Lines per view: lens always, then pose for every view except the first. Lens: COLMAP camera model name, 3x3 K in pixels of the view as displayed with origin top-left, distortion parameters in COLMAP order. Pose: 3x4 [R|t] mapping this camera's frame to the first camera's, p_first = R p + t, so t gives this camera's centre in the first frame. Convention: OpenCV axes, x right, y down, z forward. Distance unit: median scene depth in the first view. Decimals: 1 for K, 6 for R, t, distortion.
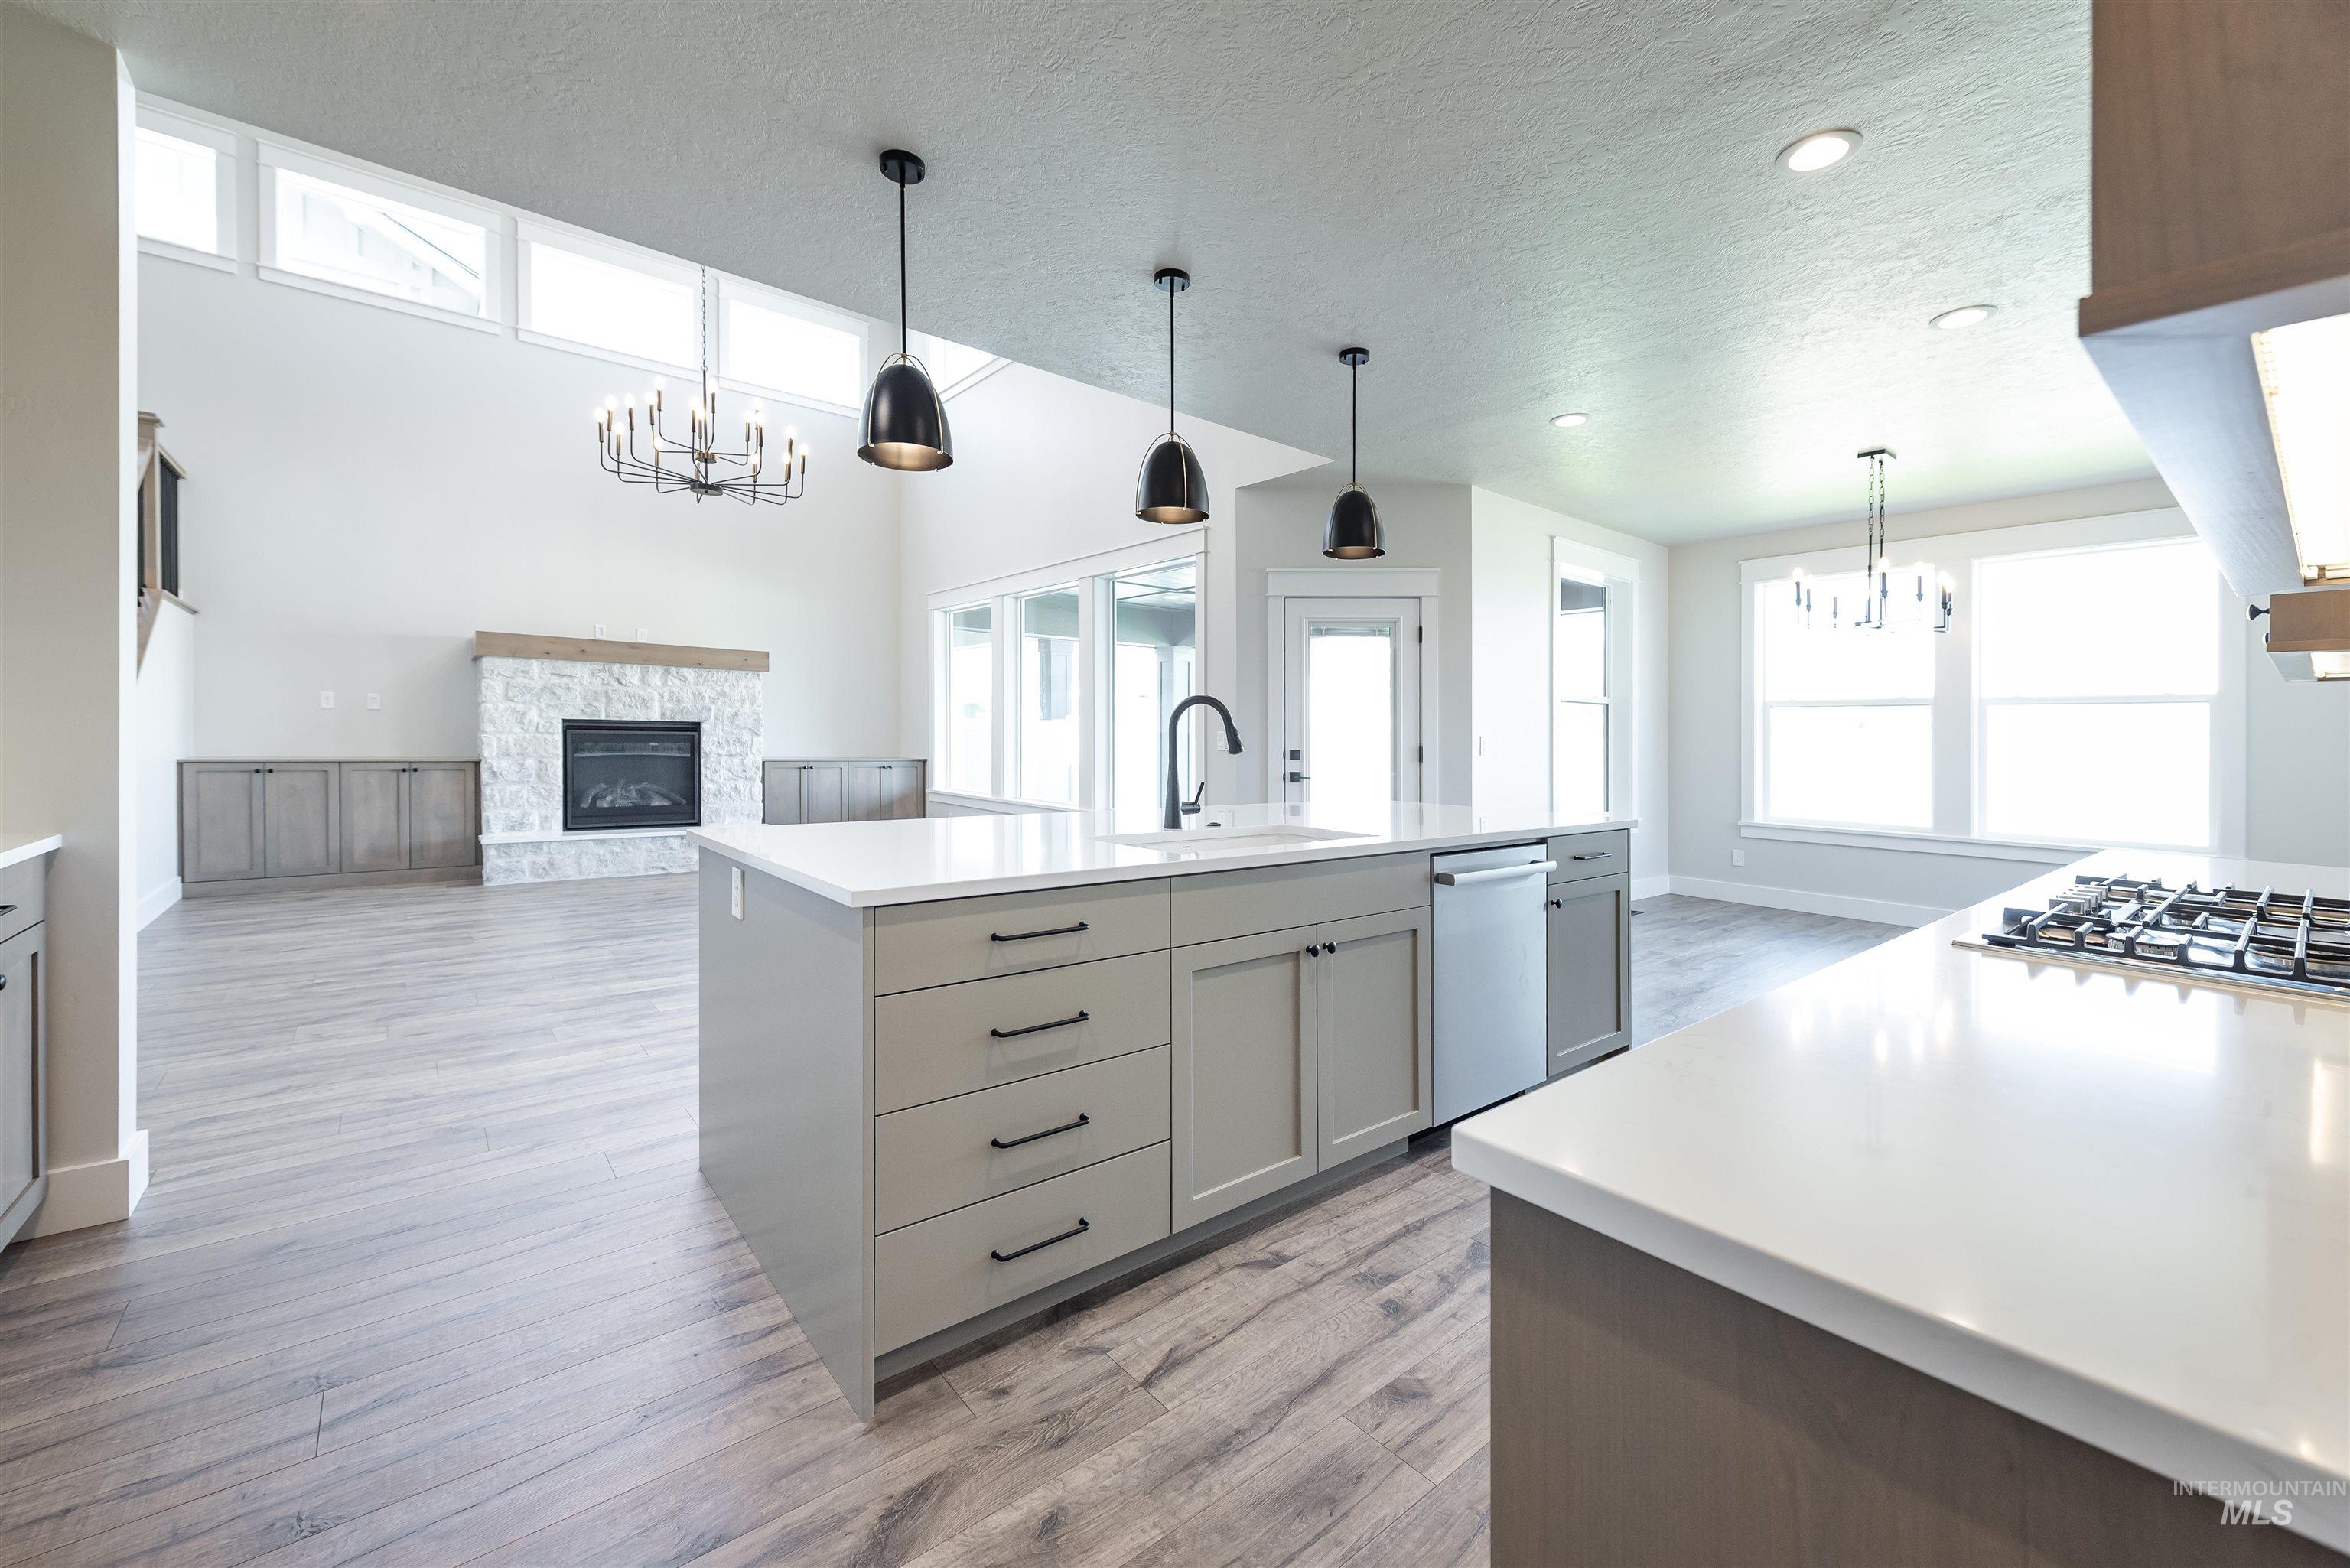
lens RADIAL K [[943.1, 0, 1192.3], [0, 943.1, 786.7], [0, 0, 1]] dist [0.003557, 0.000281]
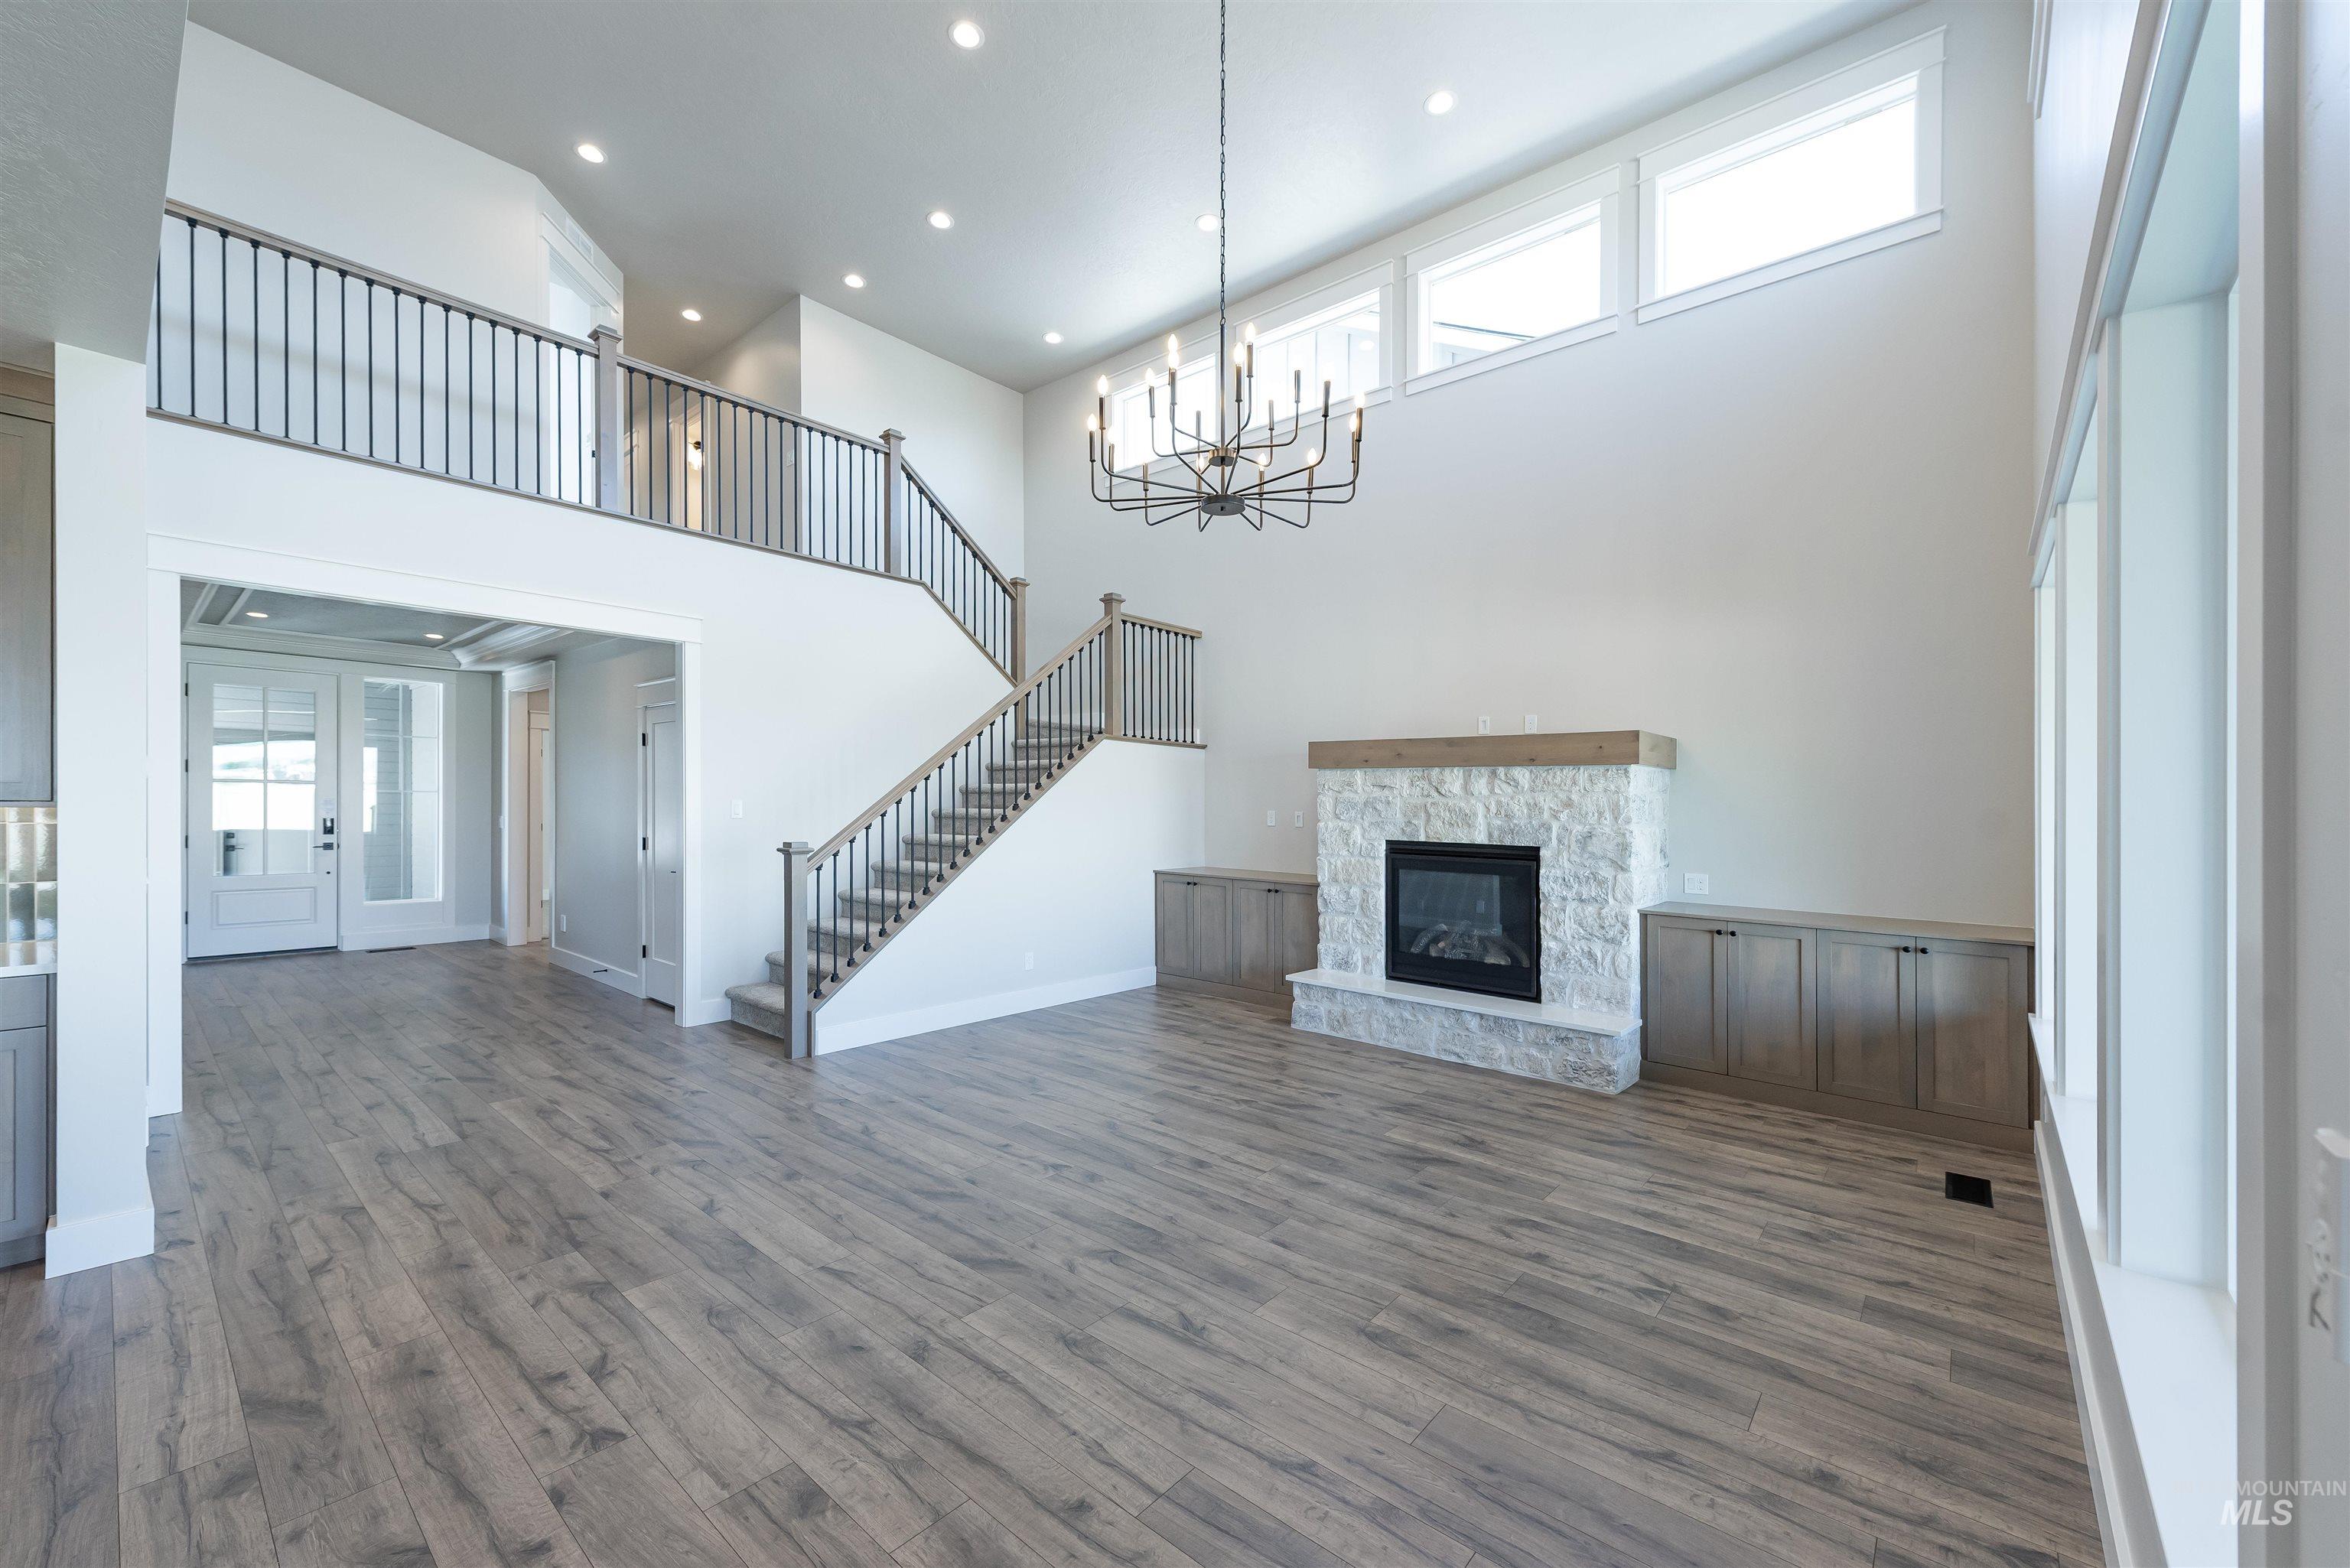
lens RADIAL K [[932.8, 0, 1166.4], [0, 932.8, 794.2], [0, 0, 1]] dist [0.013599, -0.005835]
pose [[0.169005, -0.025369, -0.985289, 0.091588], [-0.063011, 0.997346, -0.036488, -0.071537], [0.983599, 0.068250, 0.166958, 0.695656]]
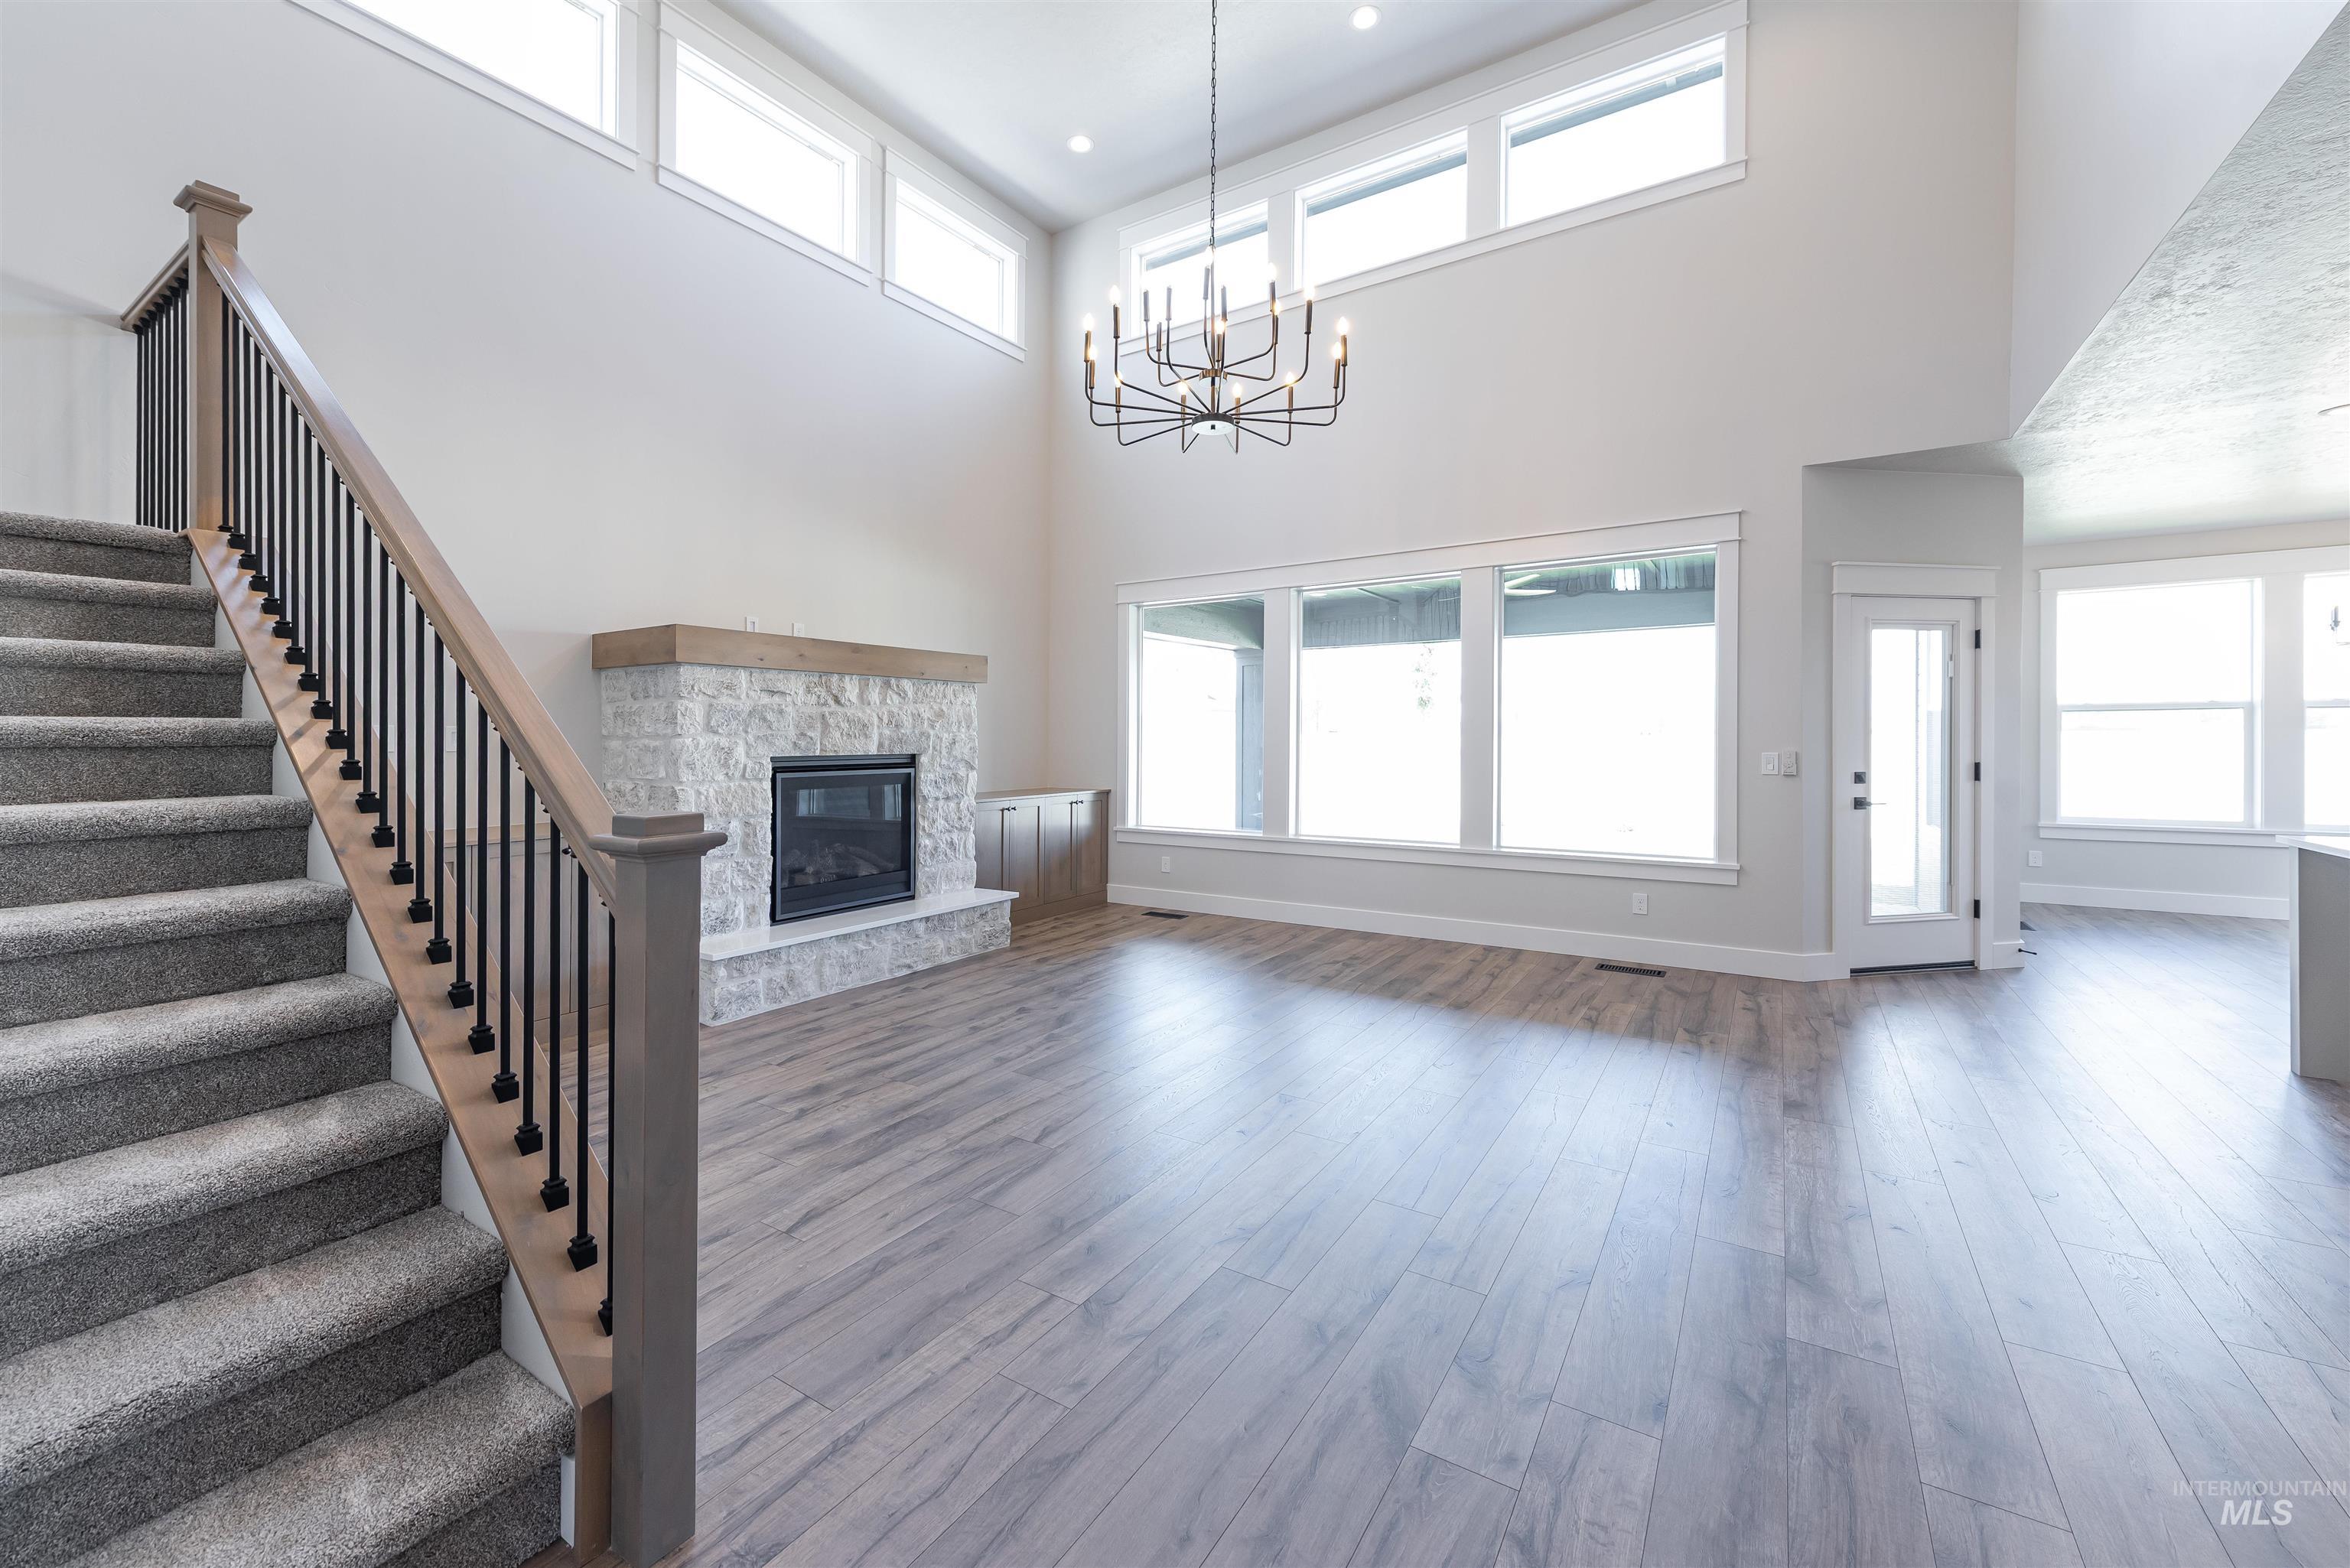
lens RADIAL K [[932.4, 0, 1148.1], [0, 932.4, 741.3], [0, 0, 1]] dist [0.017924, -0.006514]
pose [[0.954948, -0.025673, 0.295659, -0.621464], [0.039649, 0.998357, -0.041371, -0.046330], [-0.294111, 0.051230, 0.954397, 0.302444]]
